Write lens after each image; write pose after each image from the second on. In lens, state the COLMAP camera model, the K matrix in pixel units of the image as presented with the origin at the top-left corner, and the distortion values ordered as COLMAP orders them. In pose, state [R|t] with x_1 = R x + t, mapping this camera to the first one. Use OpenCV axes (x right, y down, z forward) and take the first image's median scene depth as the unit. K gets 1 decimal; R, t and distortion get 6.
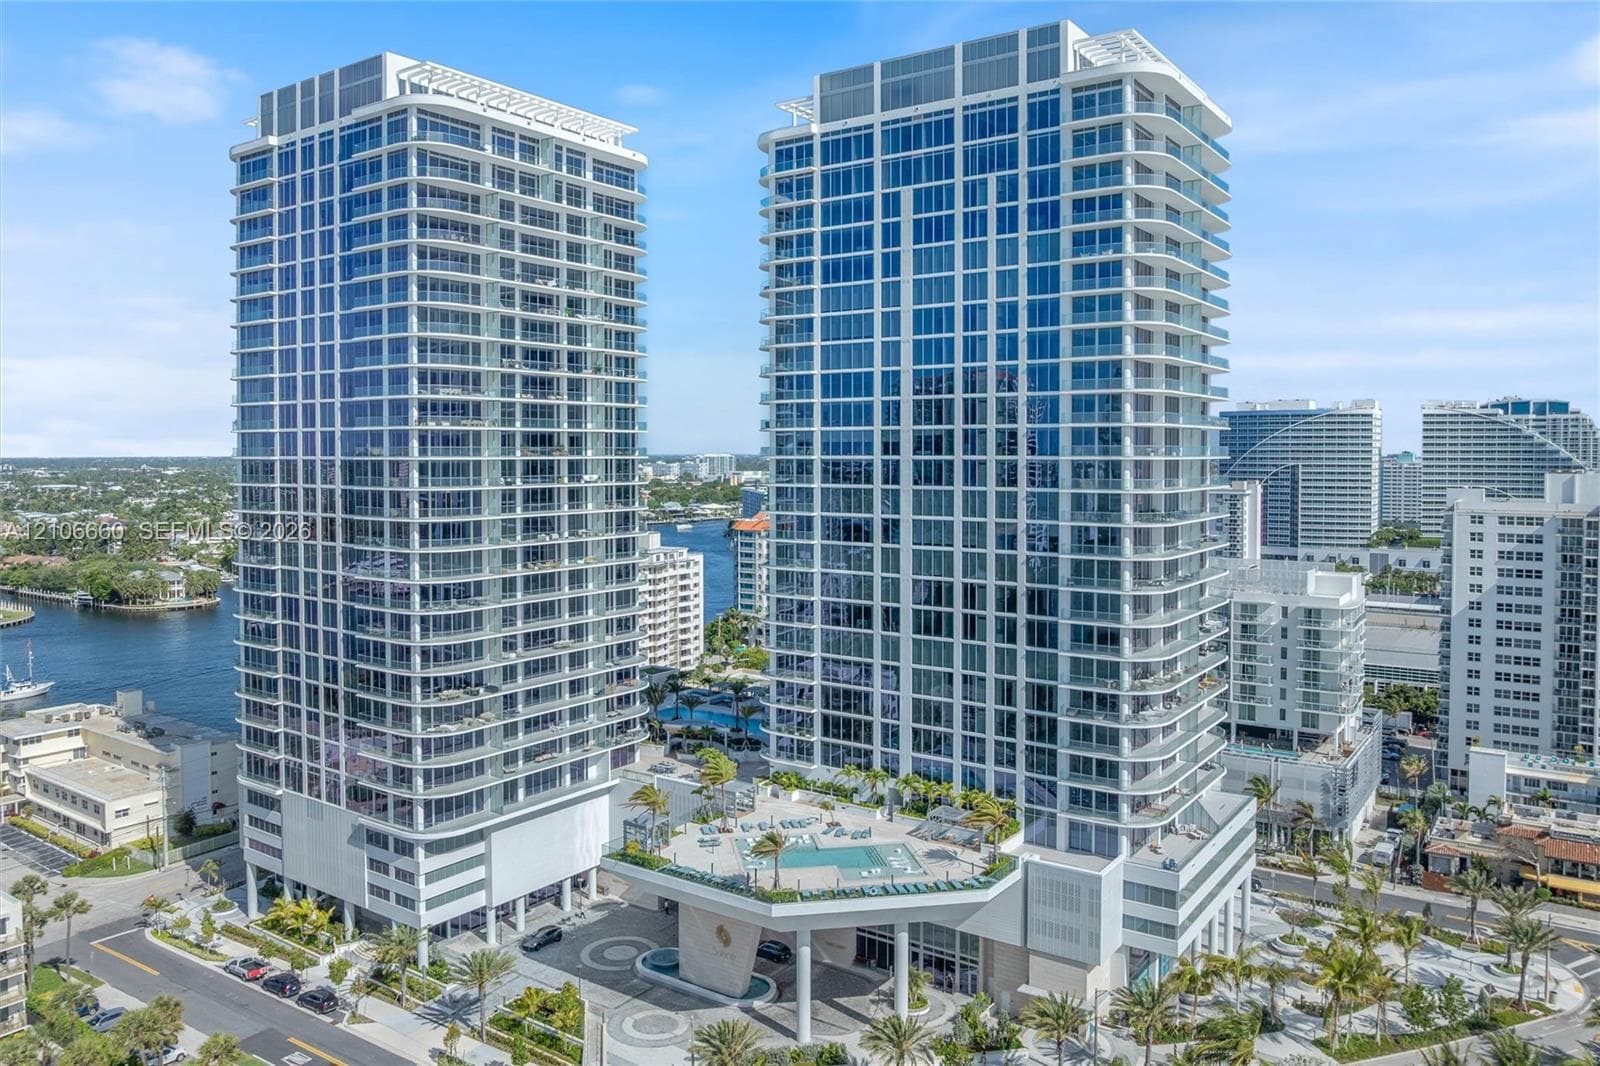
lens RADIAL K [[1169.5, 0, 795.4], [0, 1169.5, 527.1], [0, 0, 1]] dist [-0.115787, 0.078156]
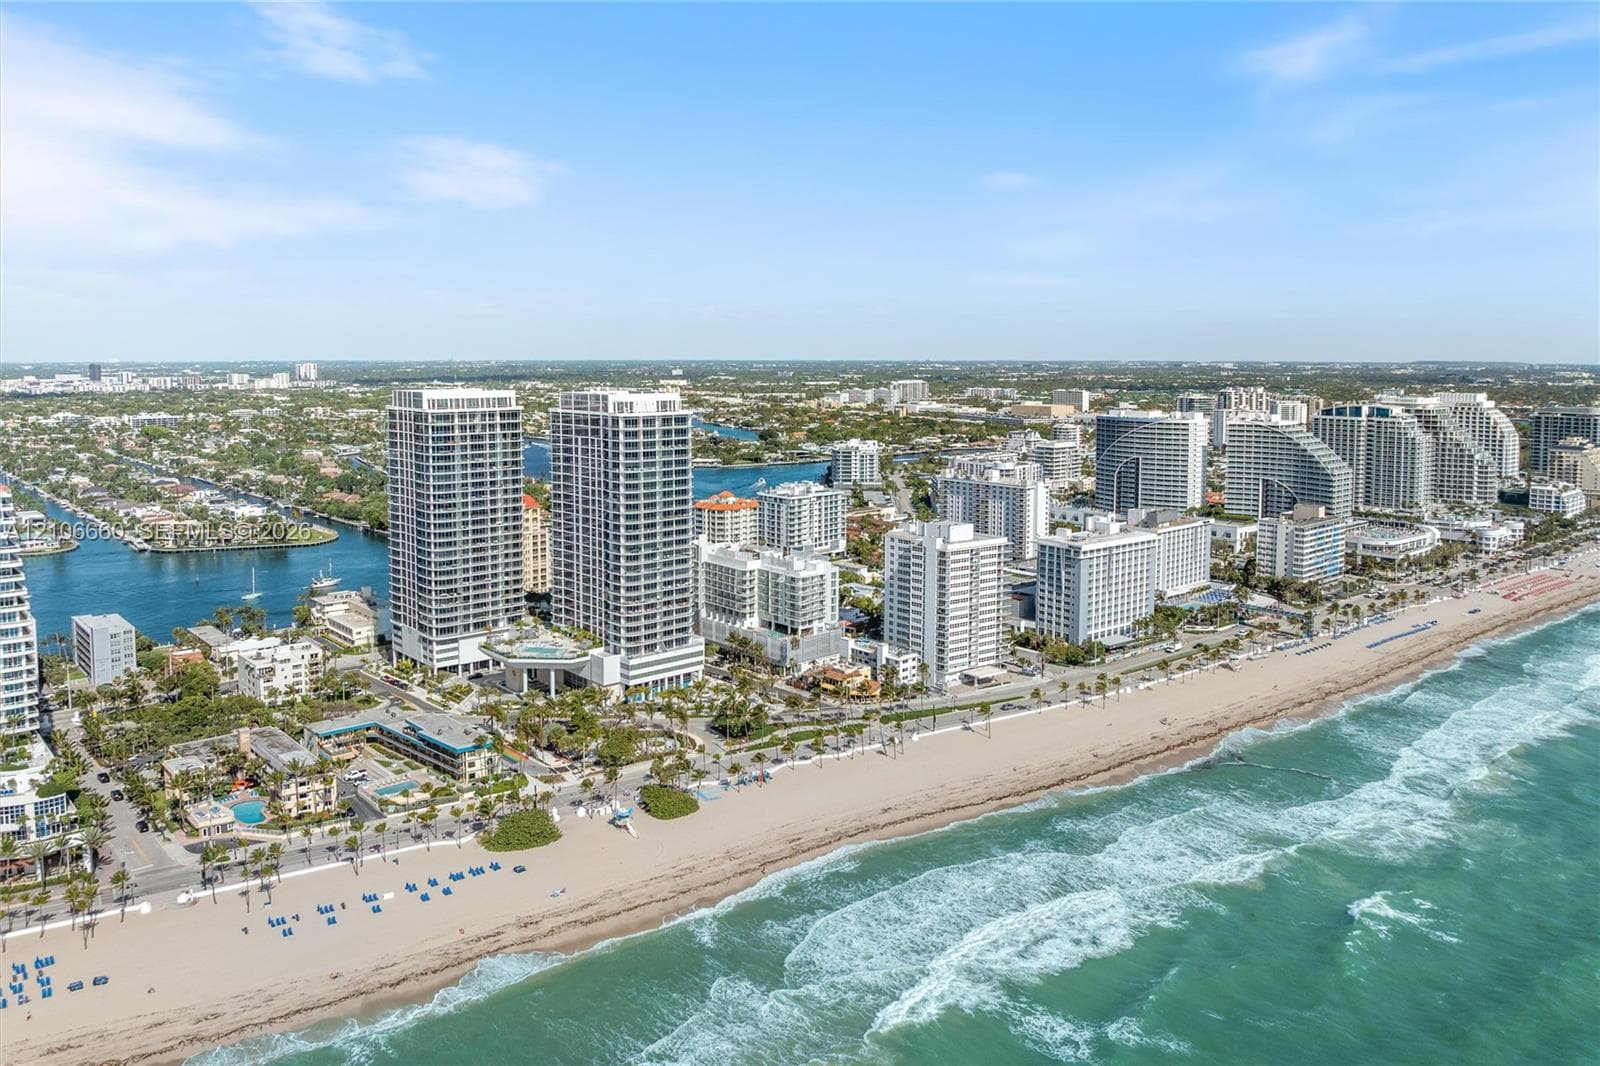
lens RADIAL K [[1224.4, 0, 774.1], [0, 1224.4, 469.8], [0, 0, 1]] dist [-0.052975, -0.004840]
pose [[0.965529, 0.023368, -0.259245, 1.319724], [-0.012825, 0.999023, 0.042288, -0.323434], [0.259980, -0.037505, 0.964885, -1.823376]]
